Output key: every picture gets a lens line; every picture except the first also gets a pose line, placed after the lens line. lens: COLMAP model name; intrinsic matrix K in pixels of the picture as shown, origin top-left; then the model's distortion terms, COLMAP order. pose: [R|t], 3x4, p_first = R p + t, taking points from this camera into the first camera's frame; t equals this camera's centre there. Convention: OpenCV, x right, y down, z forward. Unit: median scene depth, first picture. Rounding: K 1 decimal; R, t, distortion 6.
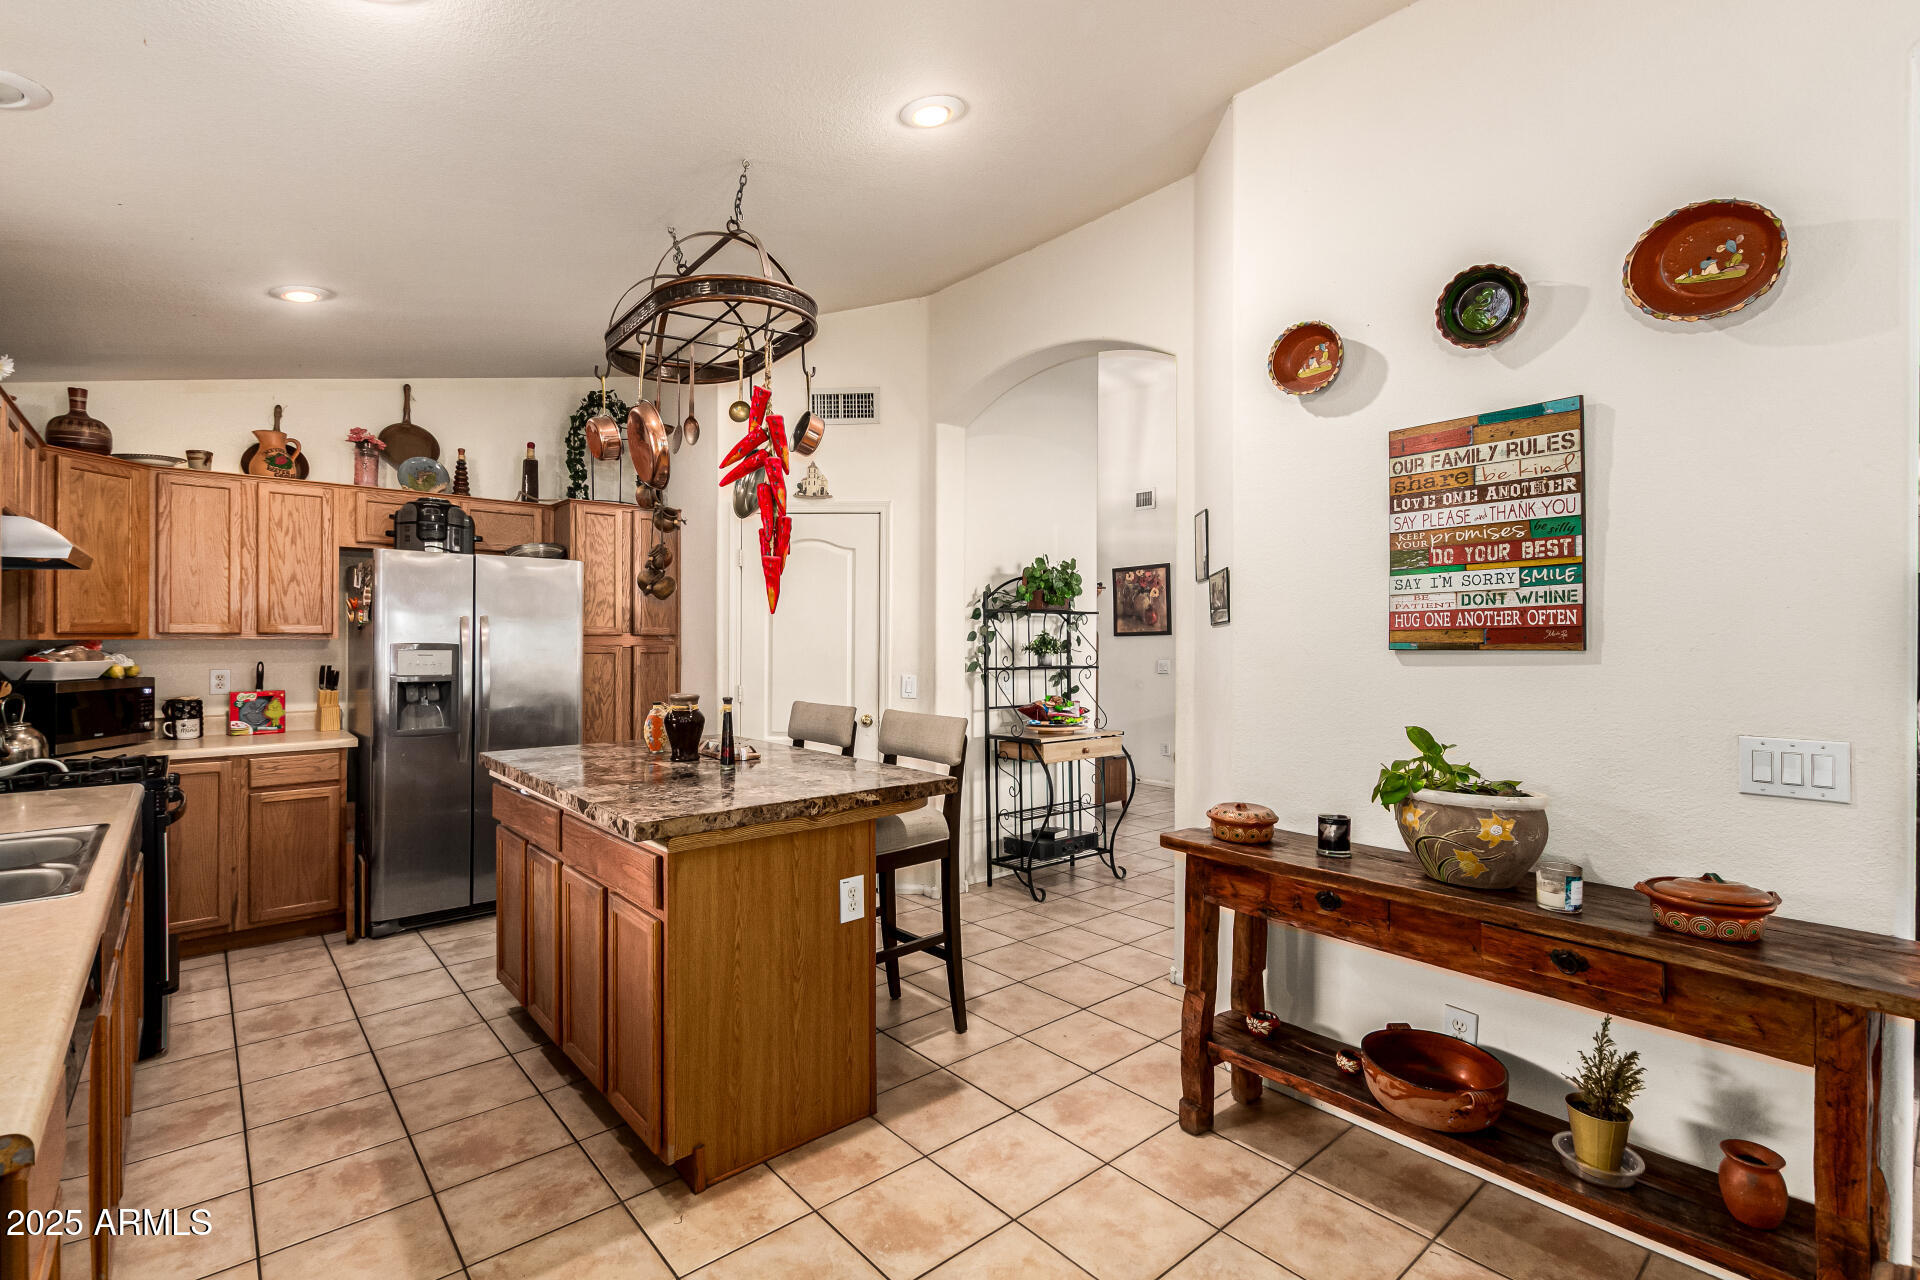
lens RADIAL K [[872.9, 0, 967.1], [0, 872.9, 640.1], [0, 0, 1]] dist [0.007677, -0.003951]
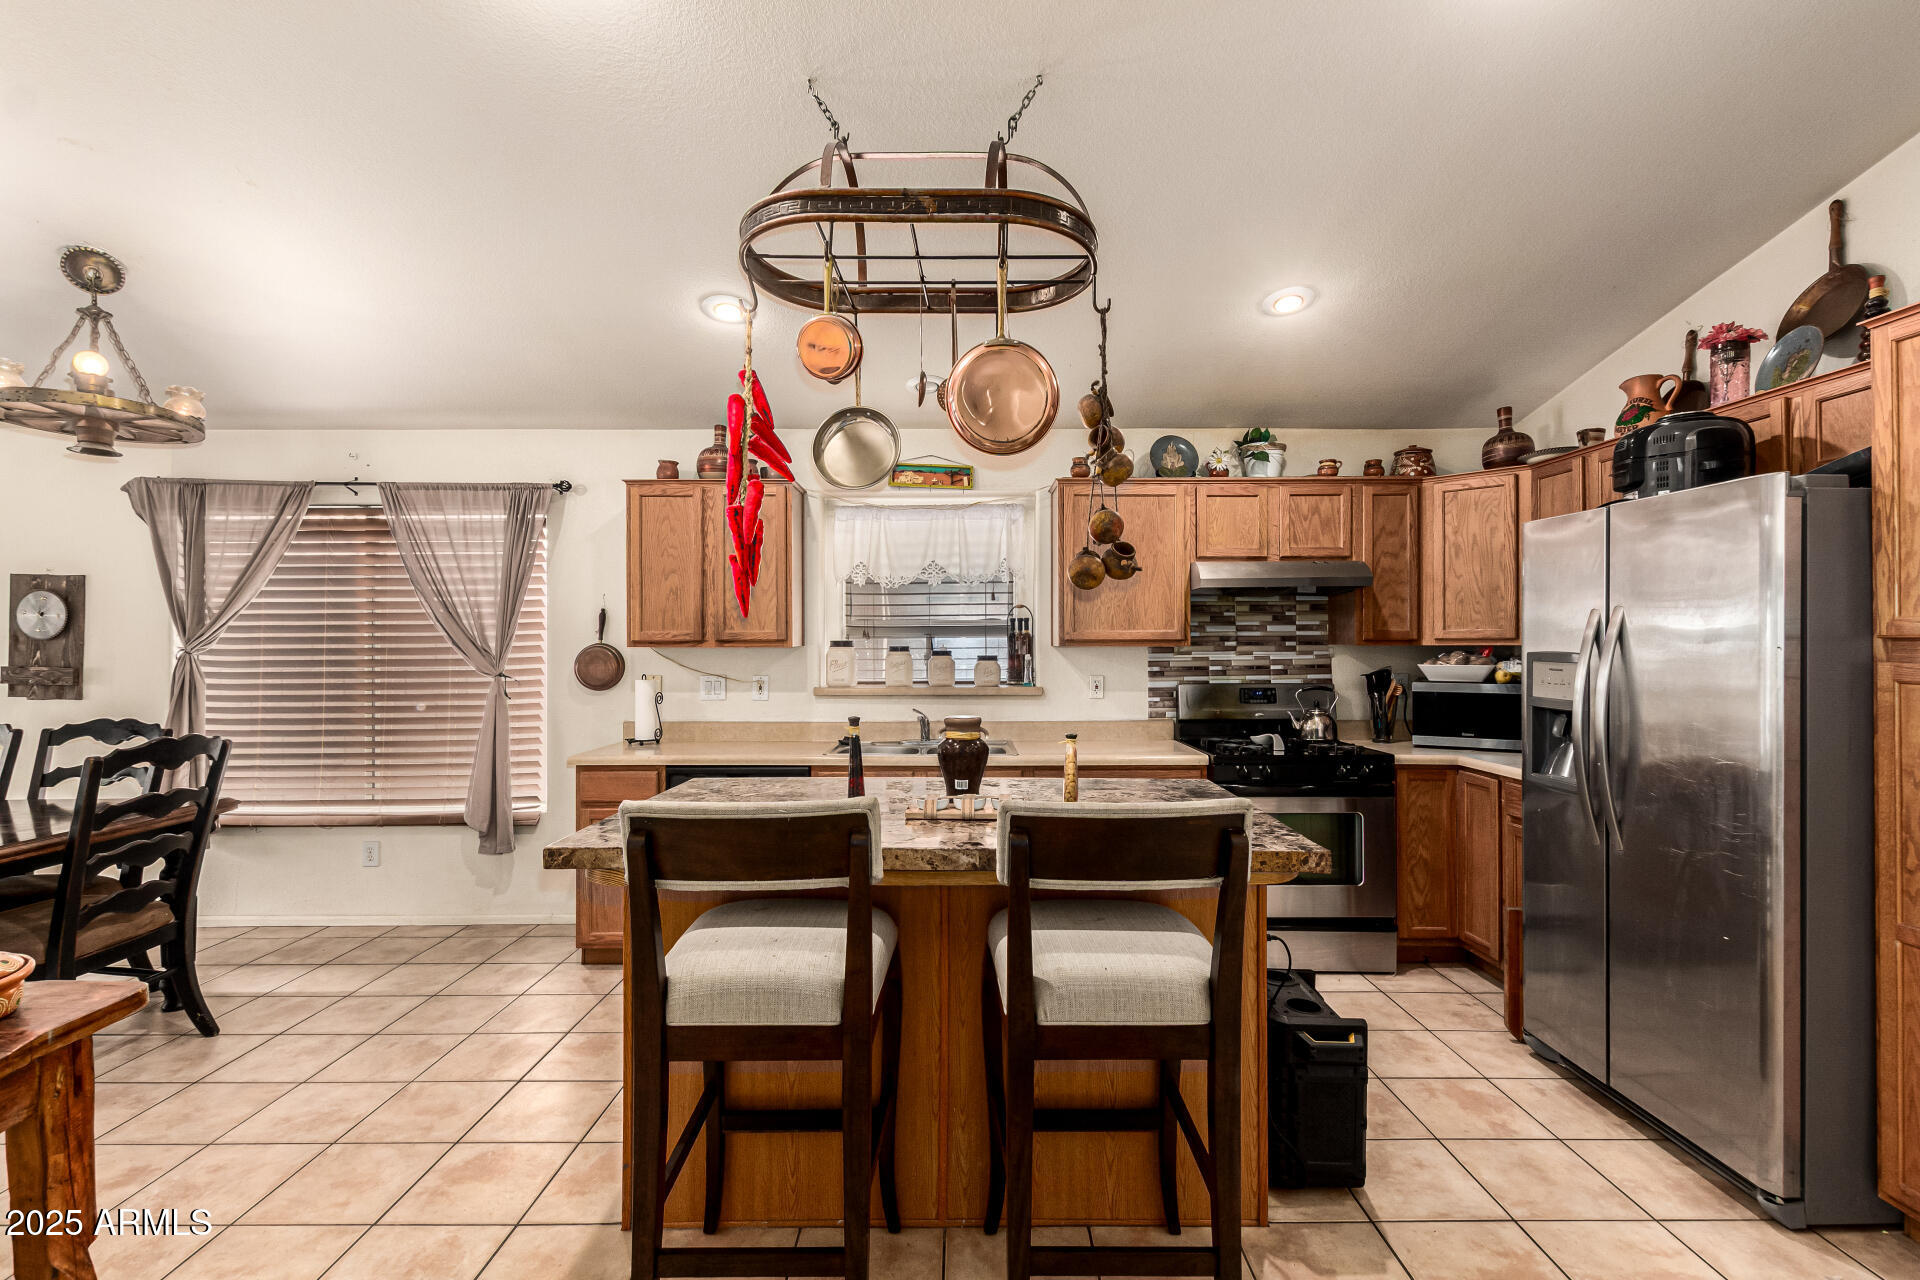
lens RADIAL K [[872.9, 0, 971.9], [0, 872.9, 638.0], [0, 0, 1]] dist [0.007677, -0.003951]
pose [[-0.655061, -0.005508, -0.755556, 0.199923], [-0.002754, 0.999984, -0.004901, -0.002799], [0.755571, -0.001130, -0.655066, 1.187978]]
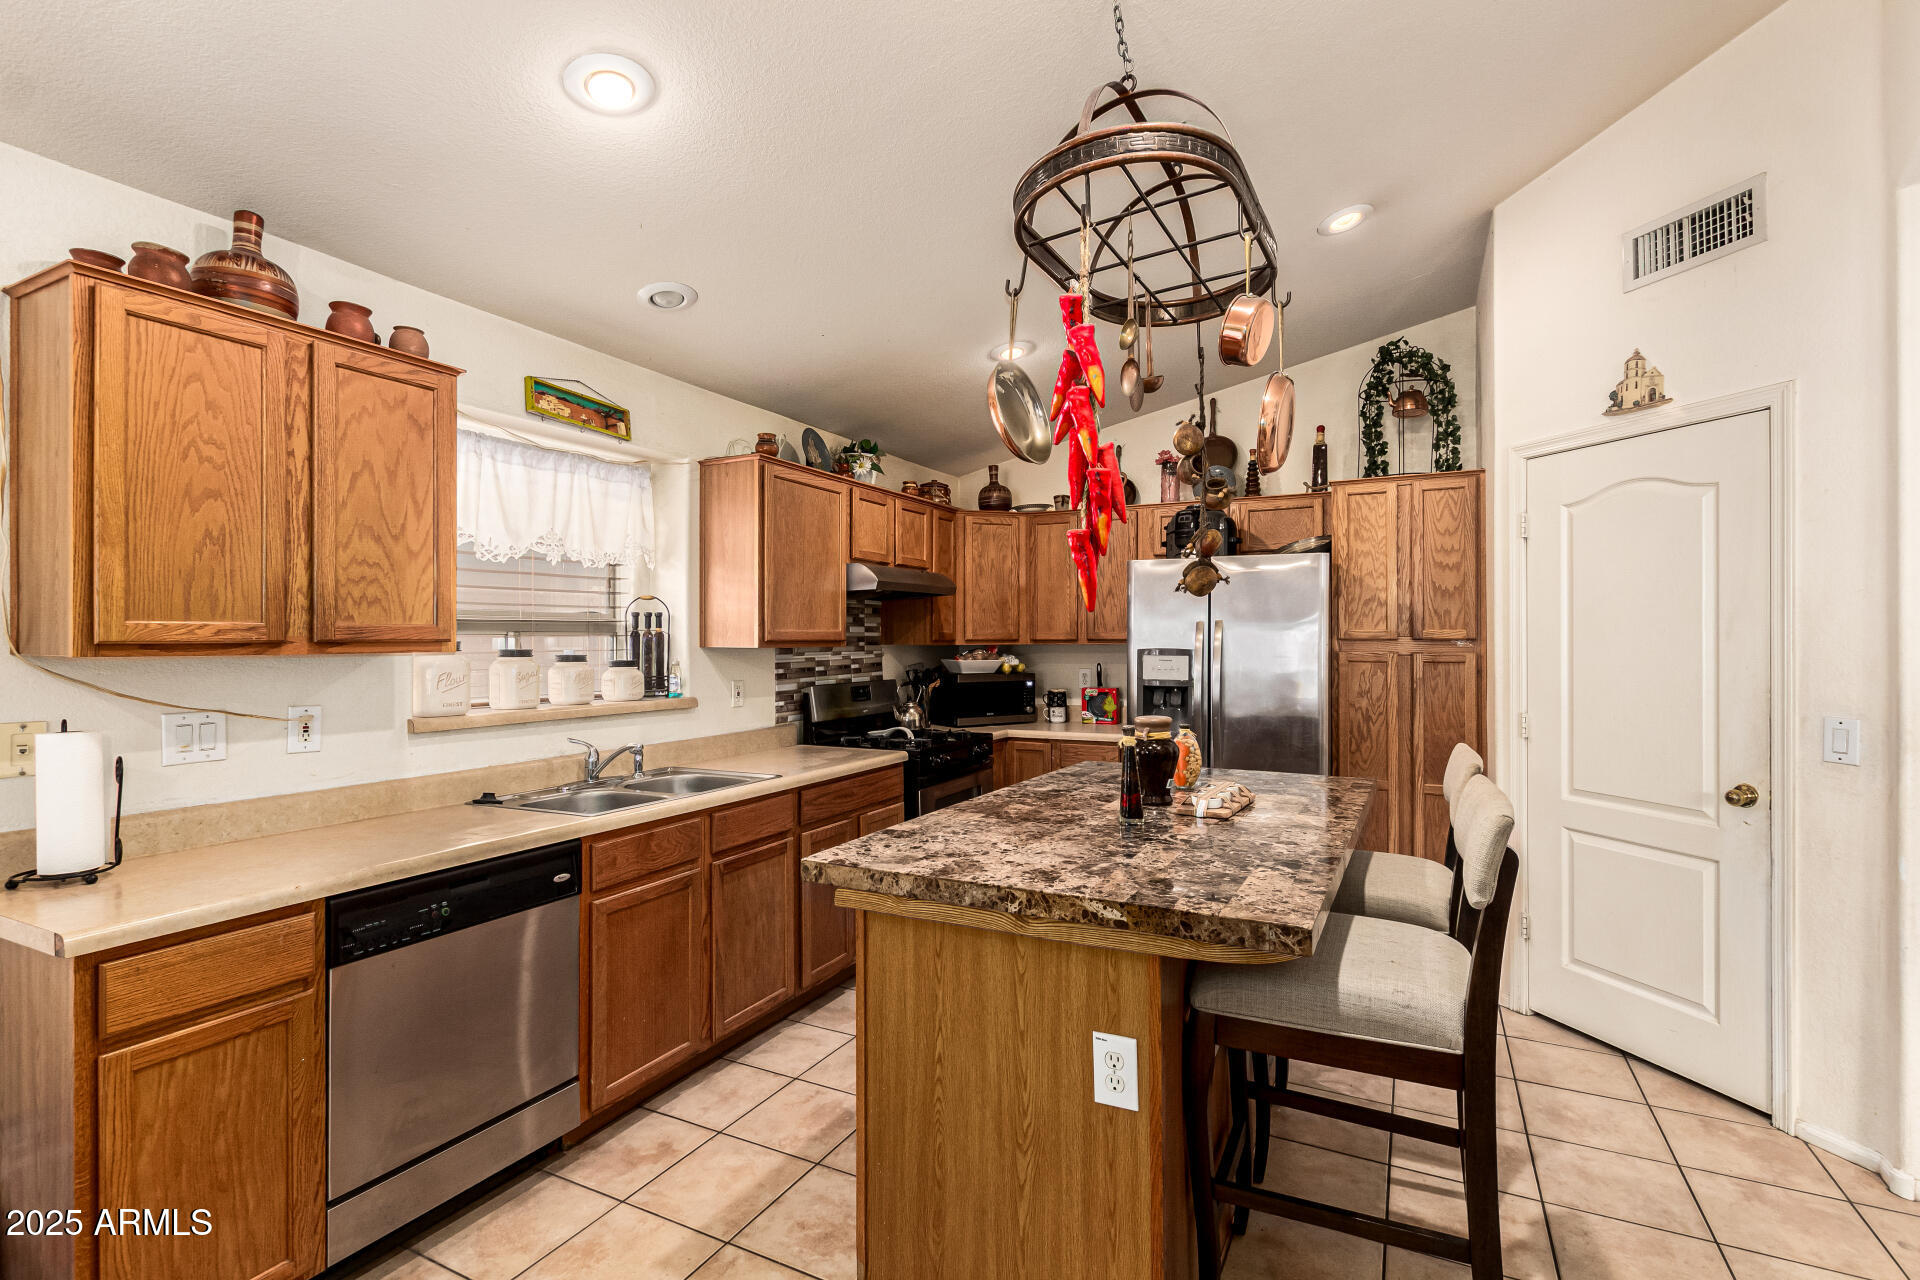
lens RADIAL K [[872.9, 0, 975.4], [0, 872.9, 637.1], [0, 0, 1]] dist [0.007677, -0.003951]
pose [[0.375712, -0.006557, -0.926713, 0.263332], [-0.000144, 0.999975, -0.007133, -0.002885], [0.926736, 0.002813, 0.375702, 0.442220]]
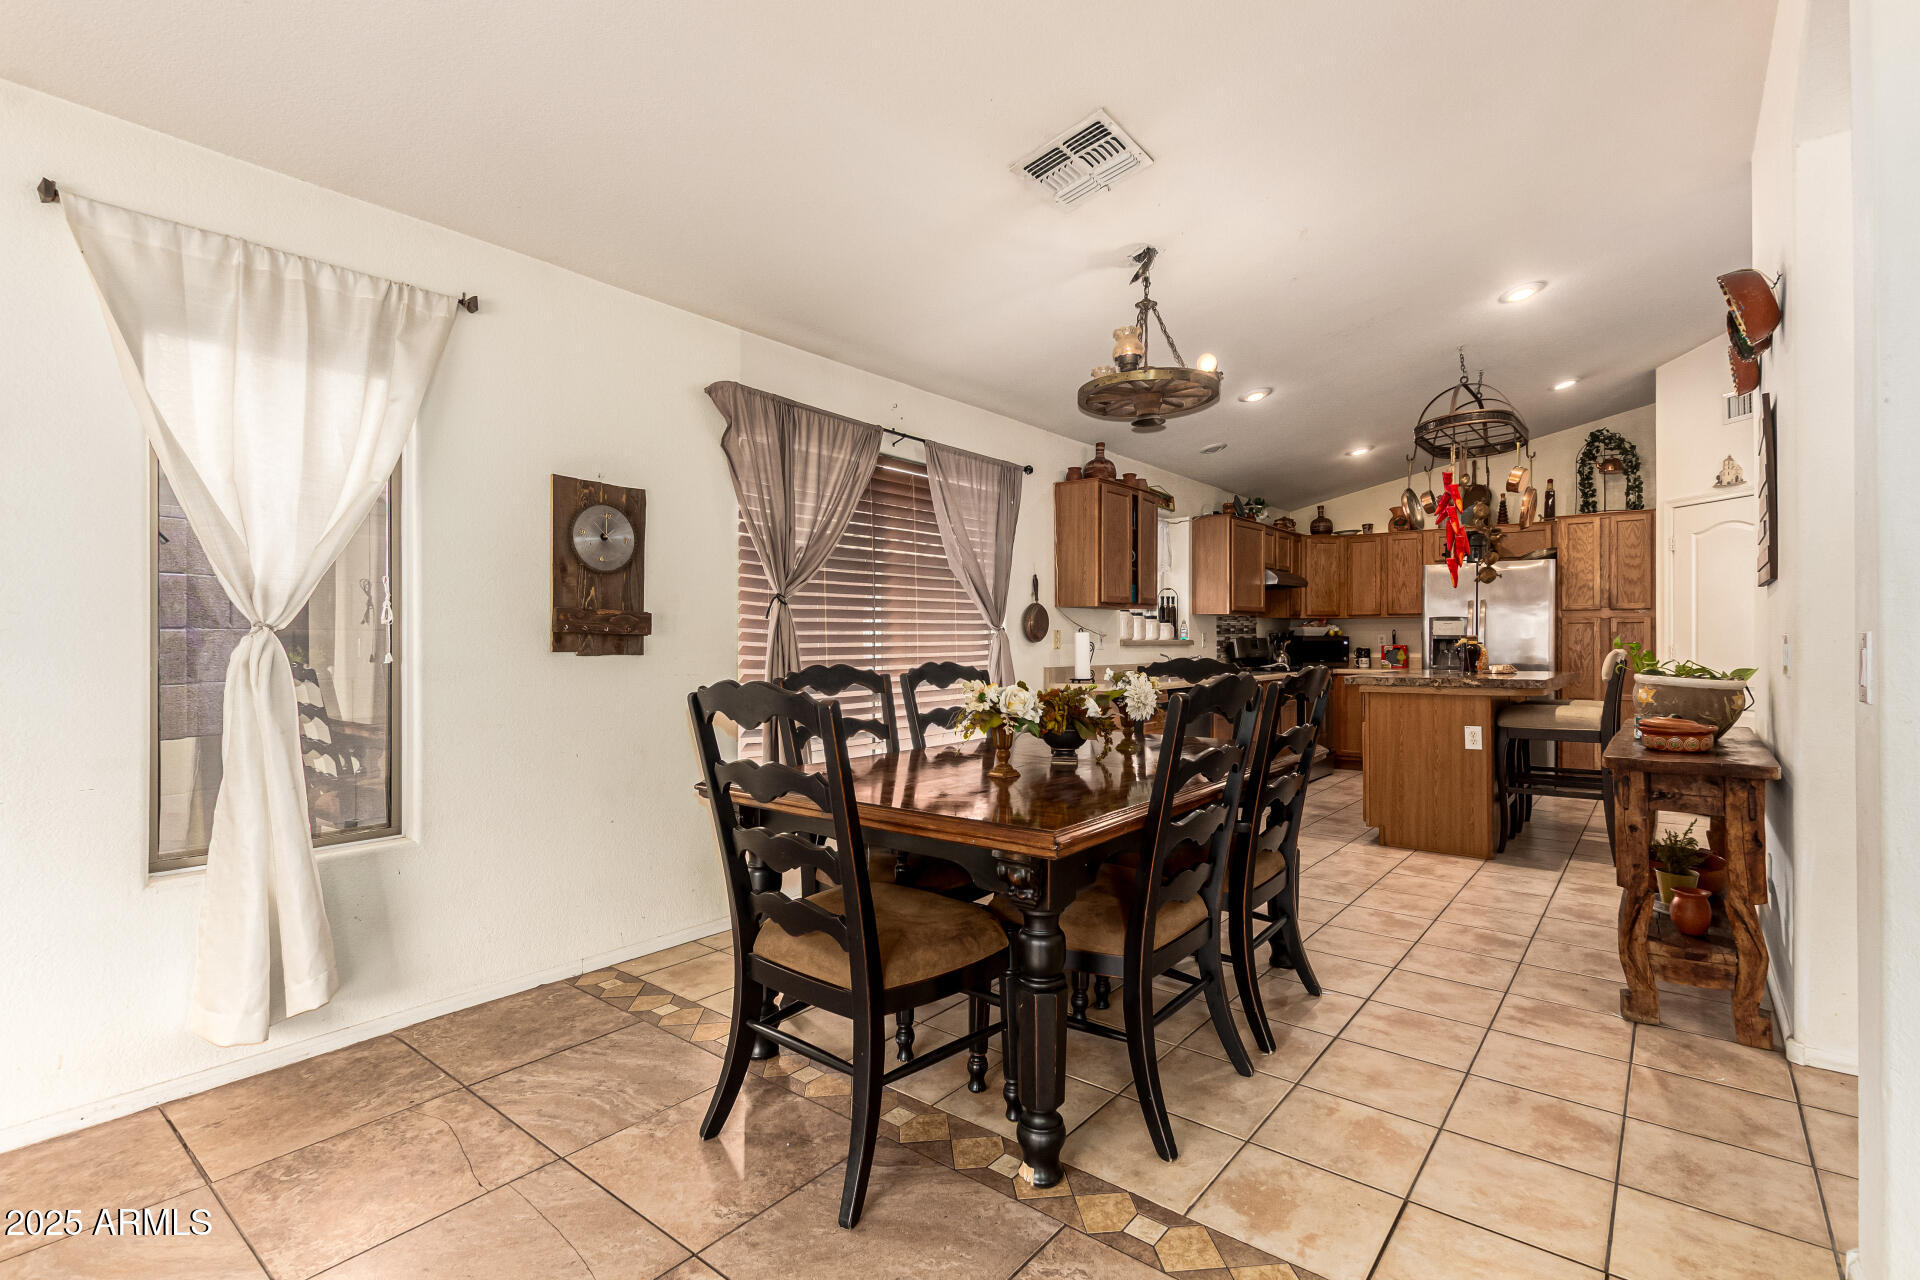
lens RADIAL K [[872.9, 0, 980.3], [0, 872.9, 636.5], [0, 0, 1]] dist [0.007677, -0.003951]
pose [[0.181236, -0.006963, -0.983415, 0.994030], [-0.002194, 0.999970, -0.007485, 0.062313], [0.983437, 0.003514, 0.181216, -0.247809]]
